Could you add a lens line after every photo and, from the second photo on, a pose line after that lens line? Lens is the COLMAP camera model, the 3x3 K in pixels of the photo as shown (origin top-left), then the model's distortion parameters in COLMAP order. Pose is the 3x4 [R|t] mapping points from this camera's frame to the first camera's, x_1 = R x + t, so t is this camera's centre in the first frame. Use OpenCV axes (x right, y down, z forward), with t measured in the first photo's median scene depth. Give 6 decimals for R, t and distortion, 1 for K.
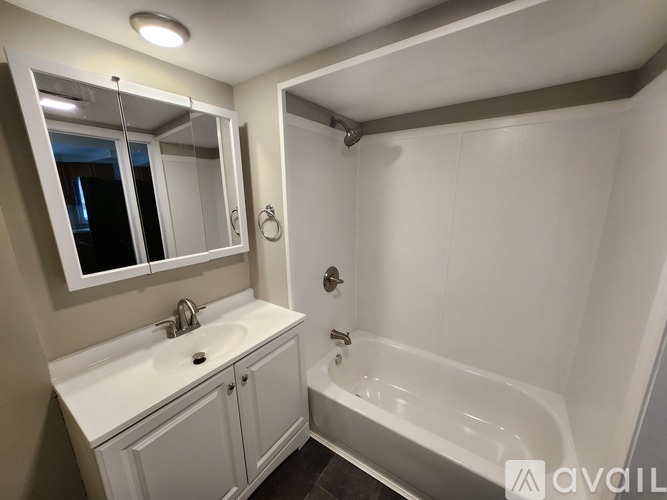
lens RADIAL K [[264.3, 0, 333.5], [0, 264.3, 250.0], [0, 0, 1]] dist [-0.001097, -0.000014]
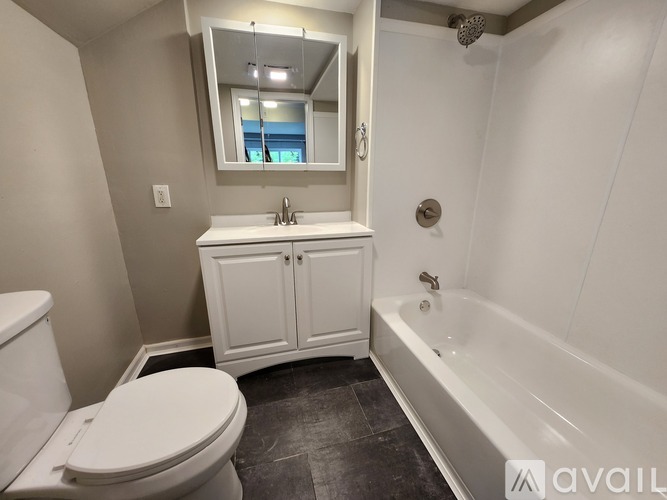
lens RADIAL K [[264.3, 0, 333.5], [0, 264.3, 250.0], [0, 0, 1]] dist [-0.001097, -0.000014]
pose [[0.753682, 0.185877, -0.630408, 0.405859], [-0.148100, 0.982537, 0.112642, 0.213854], [0.640336, 0.008467, 0.768048, 0.116128]]
